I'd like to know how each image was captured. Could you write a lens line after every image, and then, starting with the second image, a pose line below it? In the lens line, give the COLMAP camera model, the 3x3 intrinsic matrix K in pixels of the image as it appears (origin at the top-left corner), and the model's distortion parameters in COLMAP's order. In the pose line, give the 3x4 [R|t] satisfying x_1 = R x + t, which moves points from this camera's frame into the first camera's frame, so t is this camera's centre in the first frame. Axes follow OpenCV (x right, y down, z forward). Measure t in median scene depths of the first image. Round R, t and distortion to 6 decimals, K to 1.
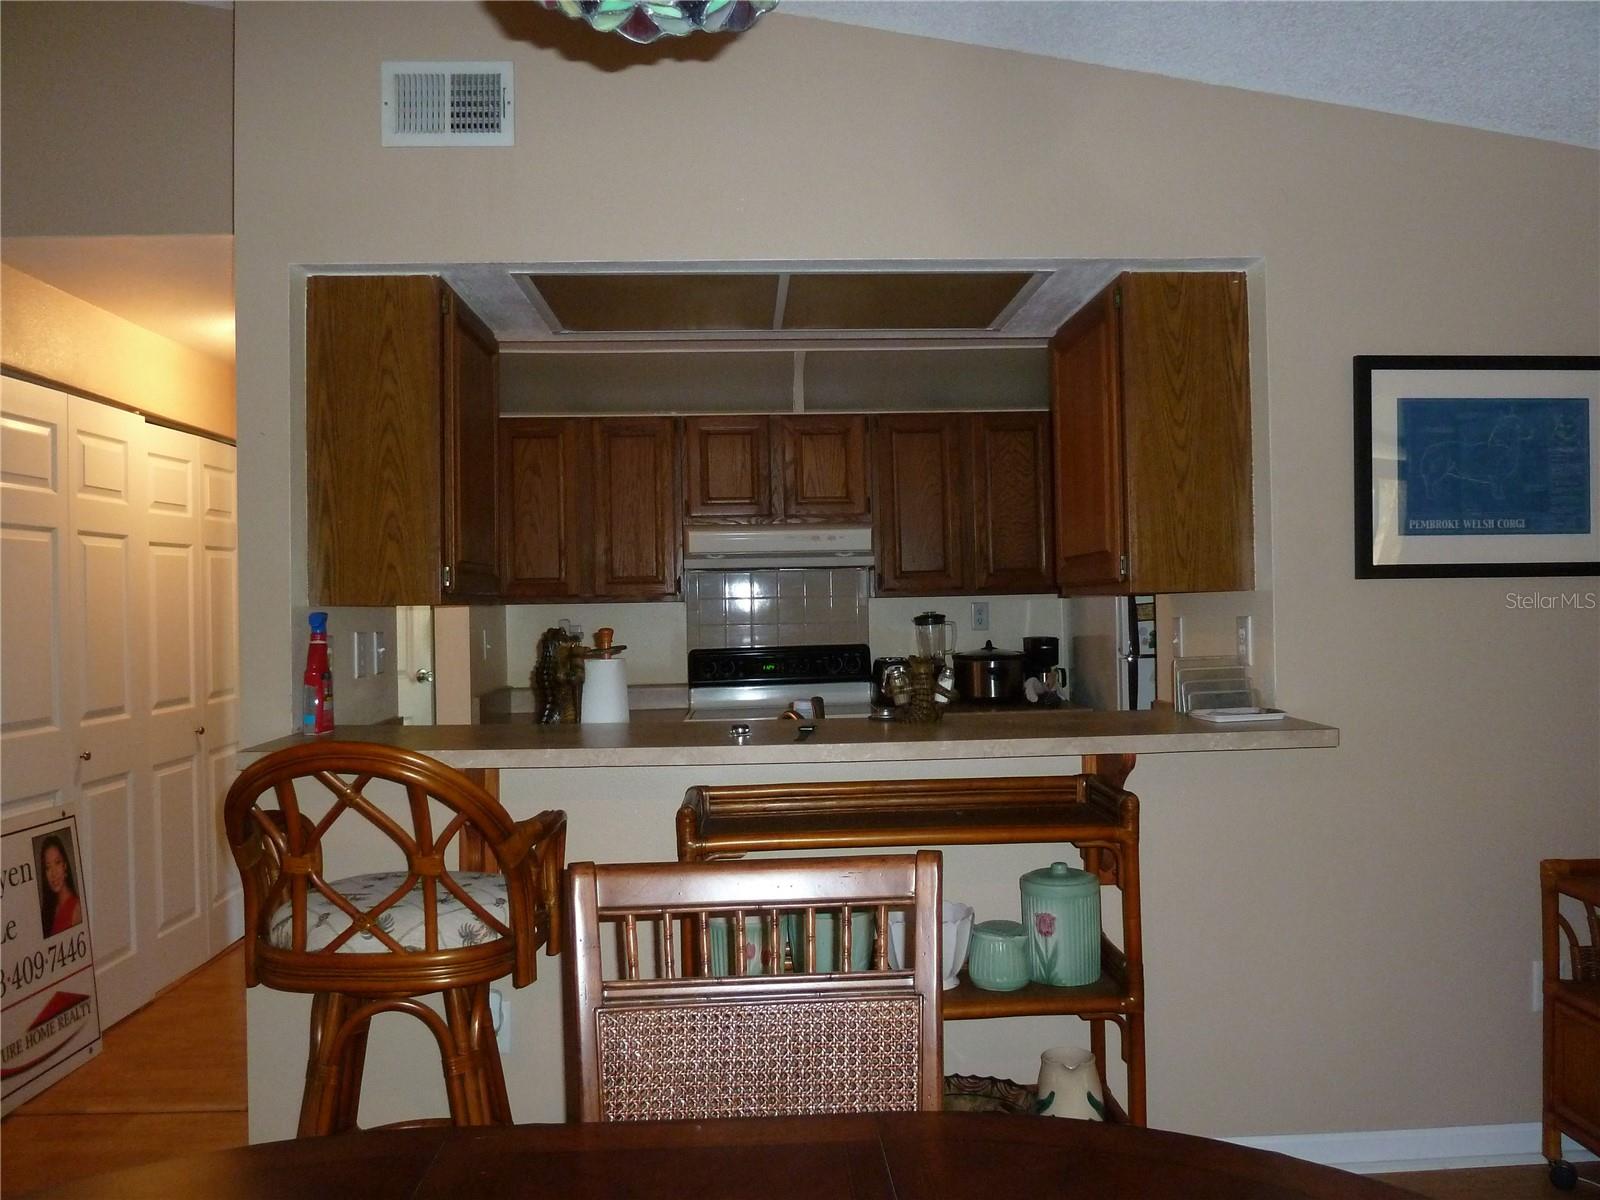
lens RADIAL K [[1193.8, 0, 799.2], [0, 1193.8, 597.0], [0, 0, 1]] dist [-0.024257, -0.004034]
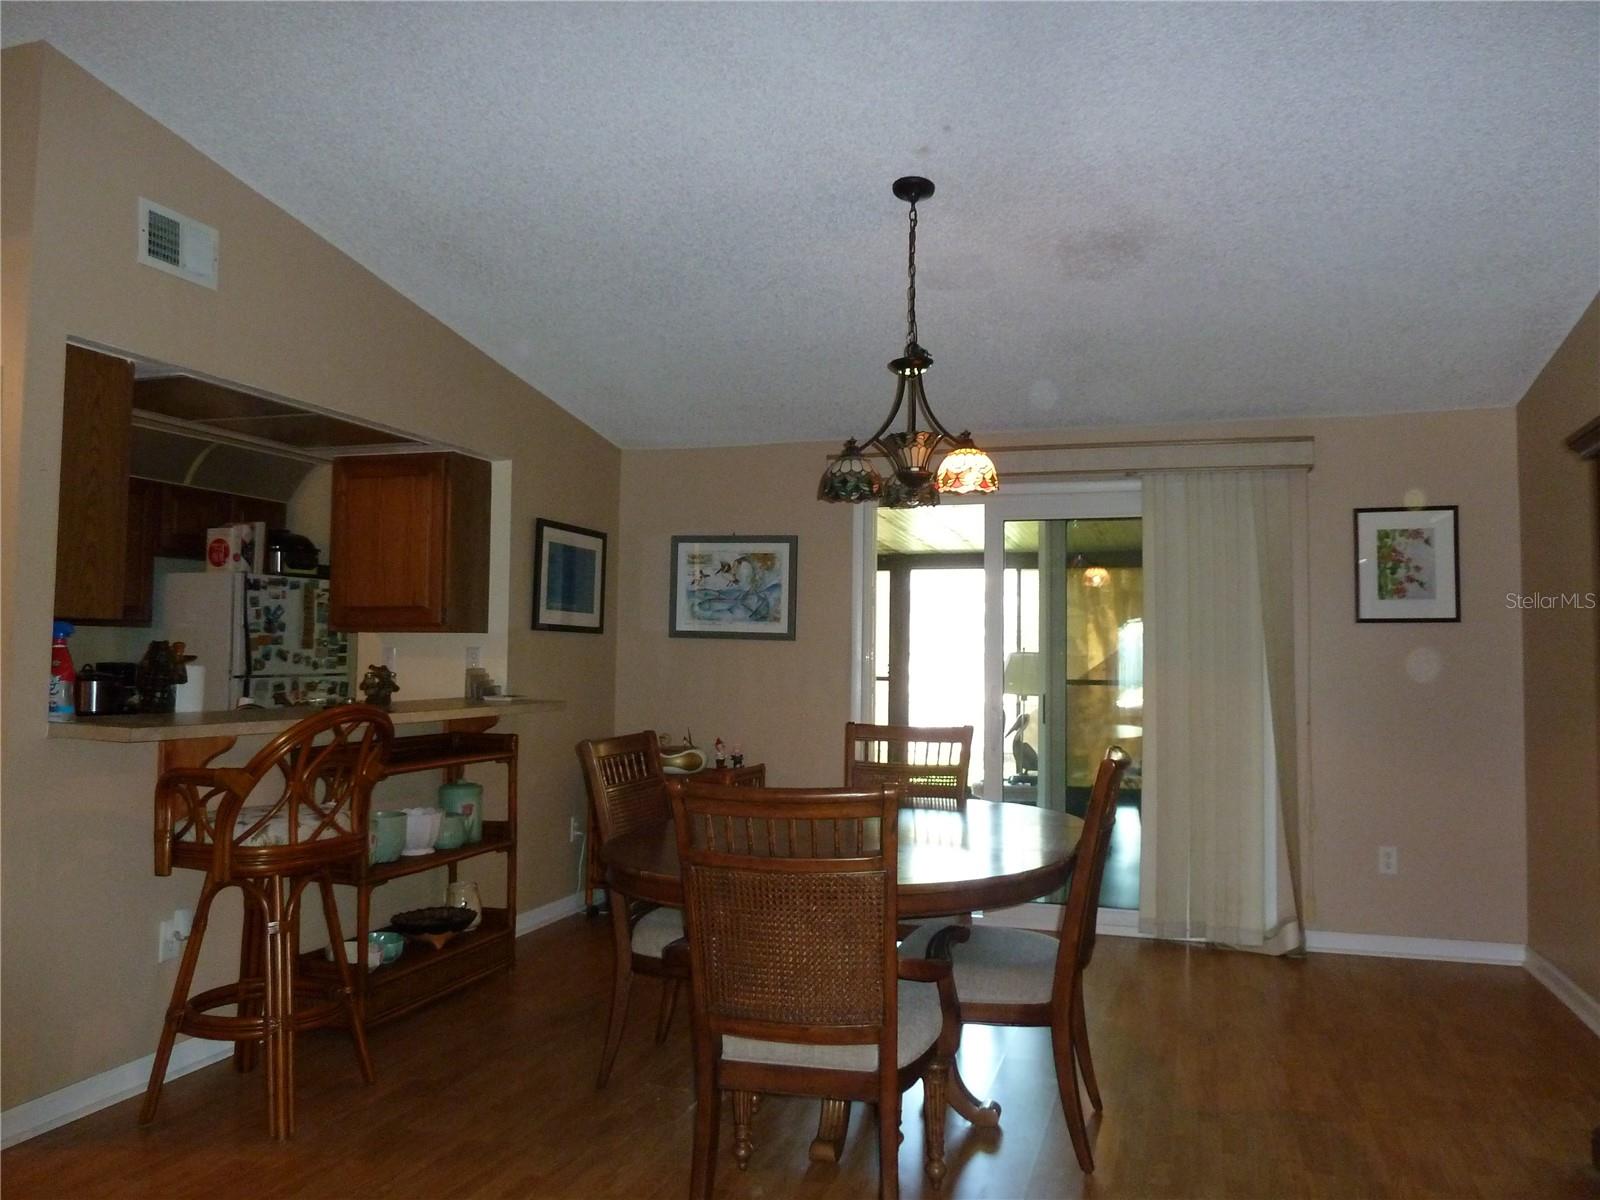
lens RADIAL K [[1193.8, 0, 804.3], [0, 1193.8, 589.5], [0, 0, 1]] dist [-0.024257, -0.004034]
pose [[0.351858, 0.072294, 0.933257, -1.230856], [-0.030915, 0.997367, -0.065605, 0.035103], [-0.935543, -0.005768, 0.353167, -0.128297]]
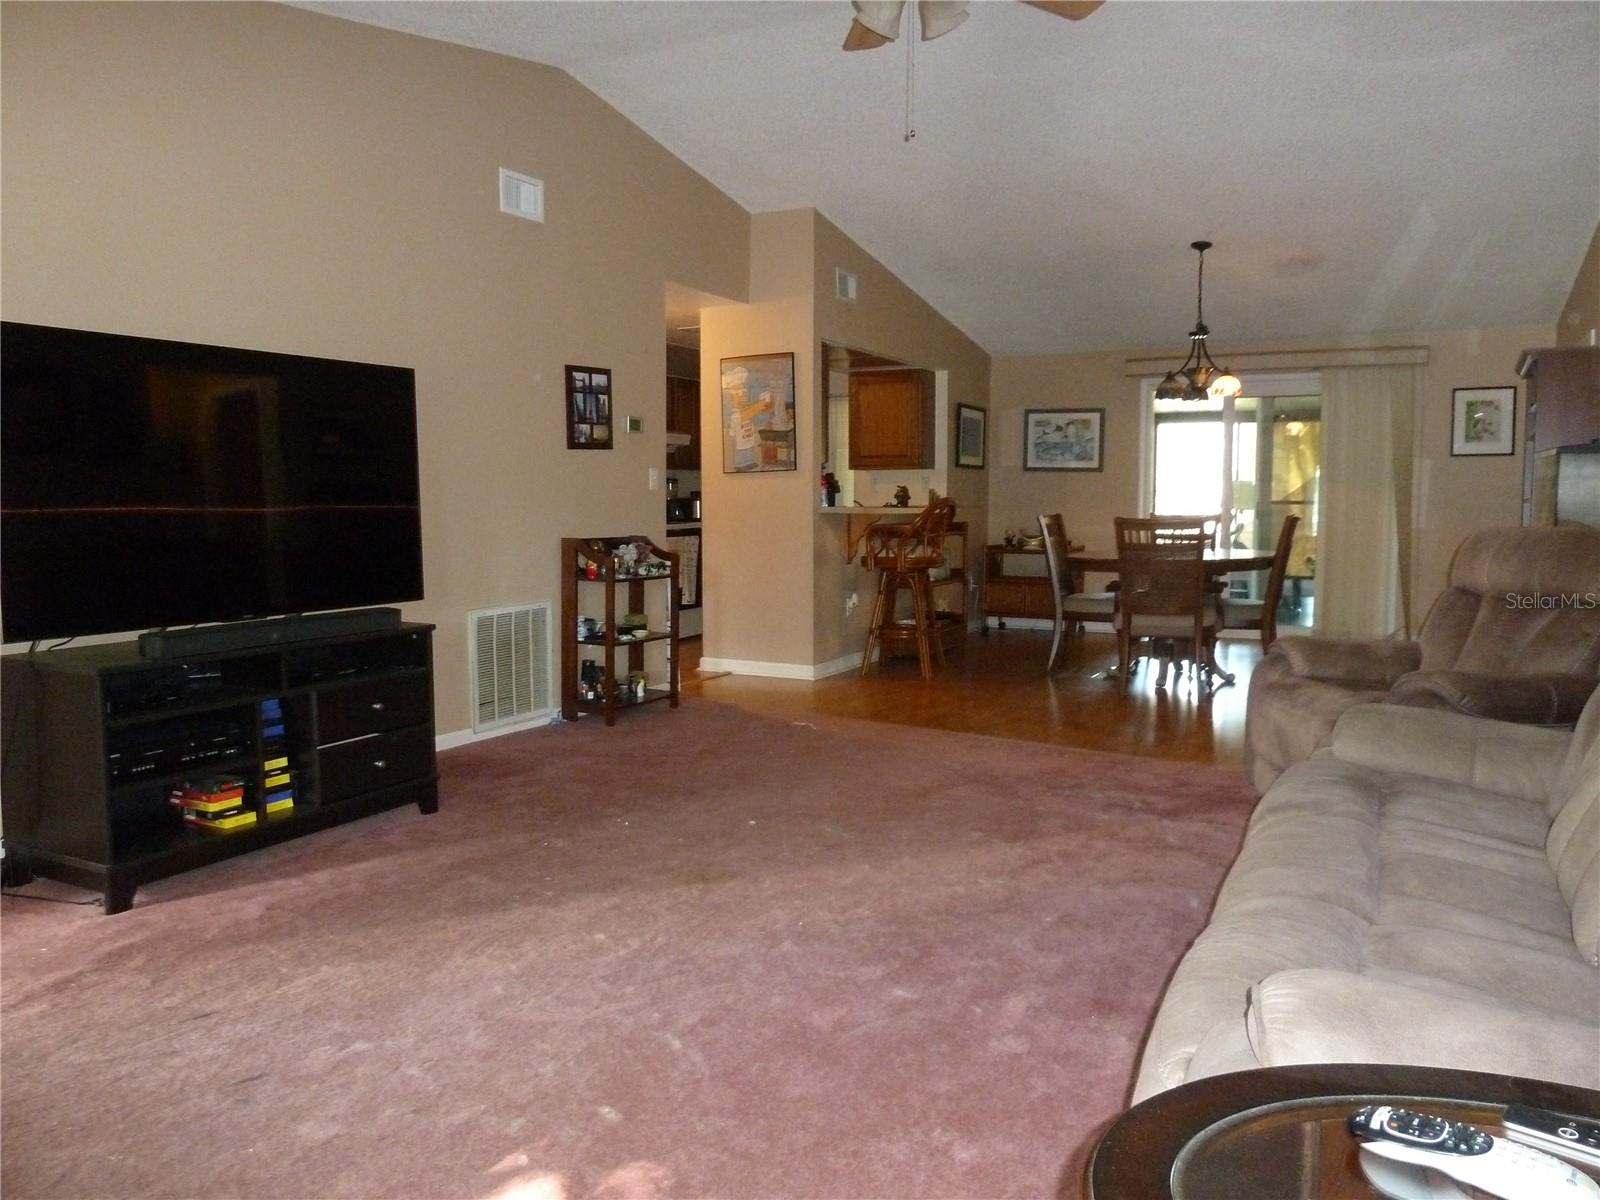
lens RADIAL K [[1193.8, 0, 813.7], [0, 1193.8, 601.4], [0, 0, 1]] dist [-0.024257, -0.004034]
pose [[0.487840, -0.056167, 0.871124, -2.796782], [-0.021998, 0.996820, 0.076591, 0.119246], [-0.872656, -0.056528, 0.485053, -0.355333]]
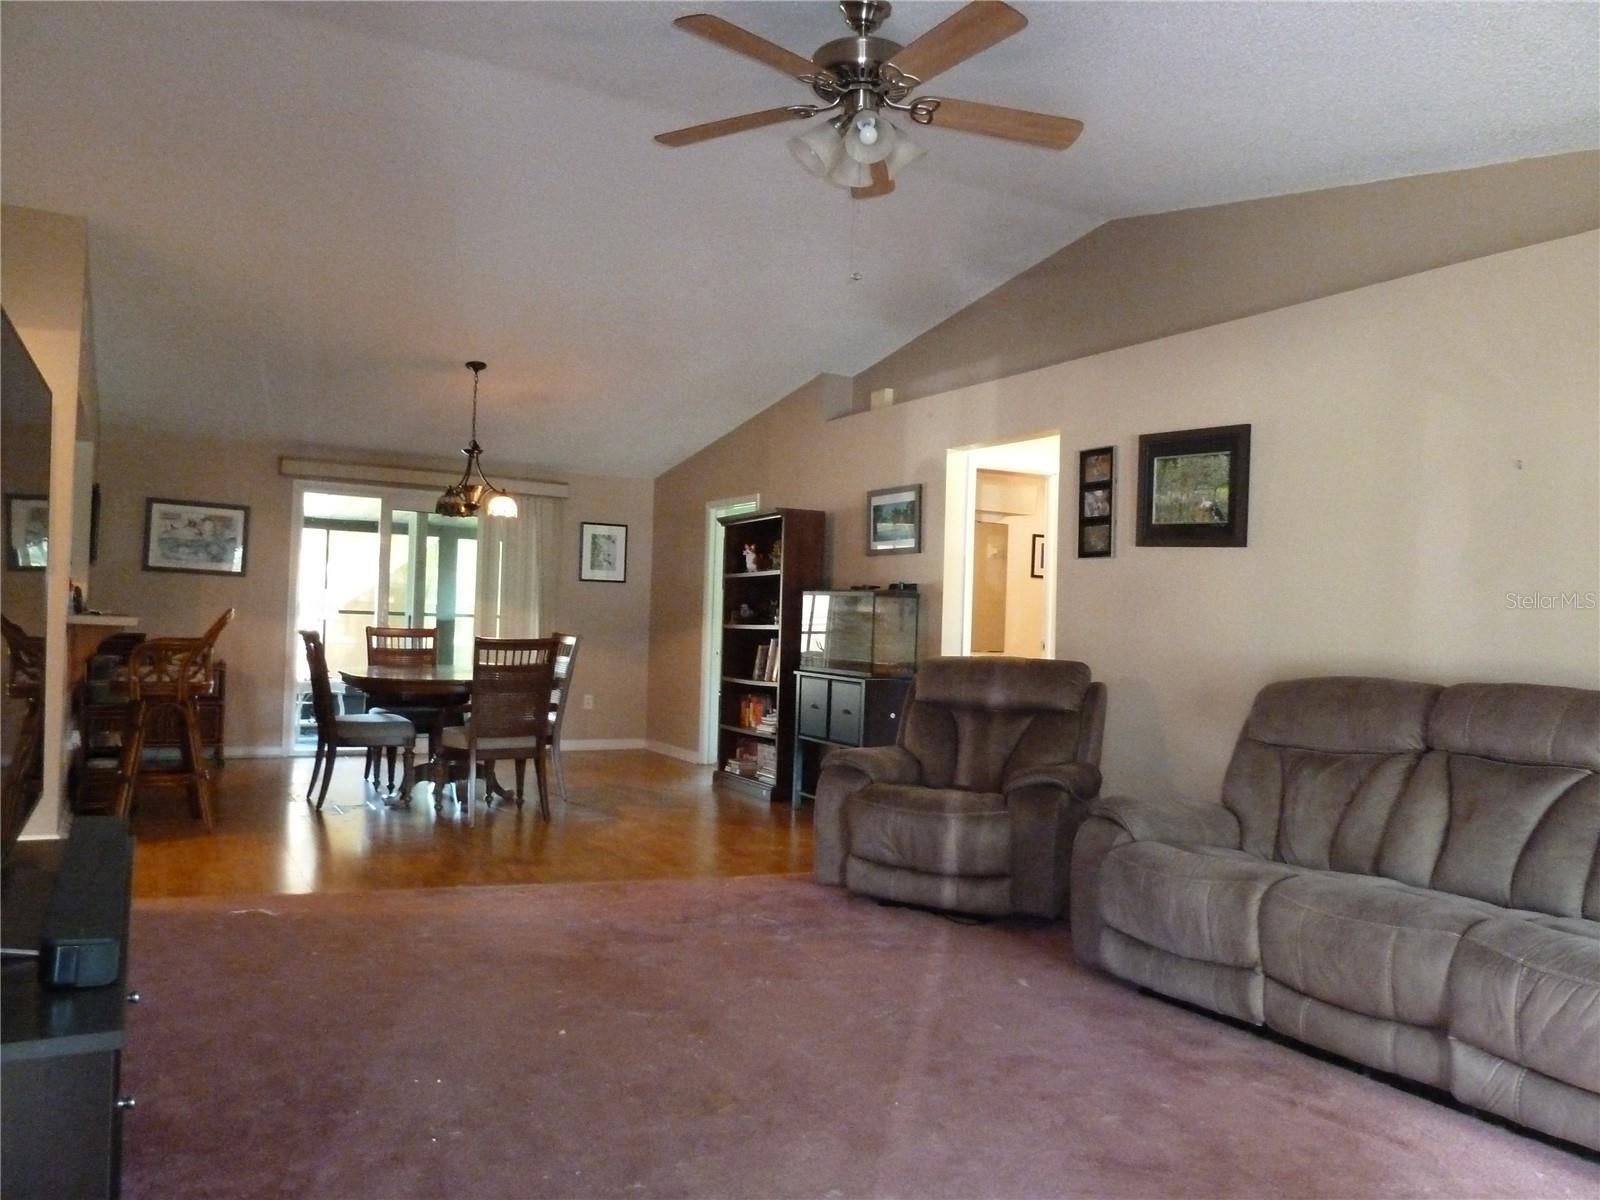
lens RADIAL K [[1193.8, 0, 809.5], [0, 1193.8, 601.7], [0, 0, 1]] dist [-0.024257, -0.004034]
pose [[-0.458623, 0.016544, 0.888477, -2.734290], [-0.040128, 0.998421, -0.039304, 0.116442], [-0.887724, -0.053678, -0.457235, 0.761071]]
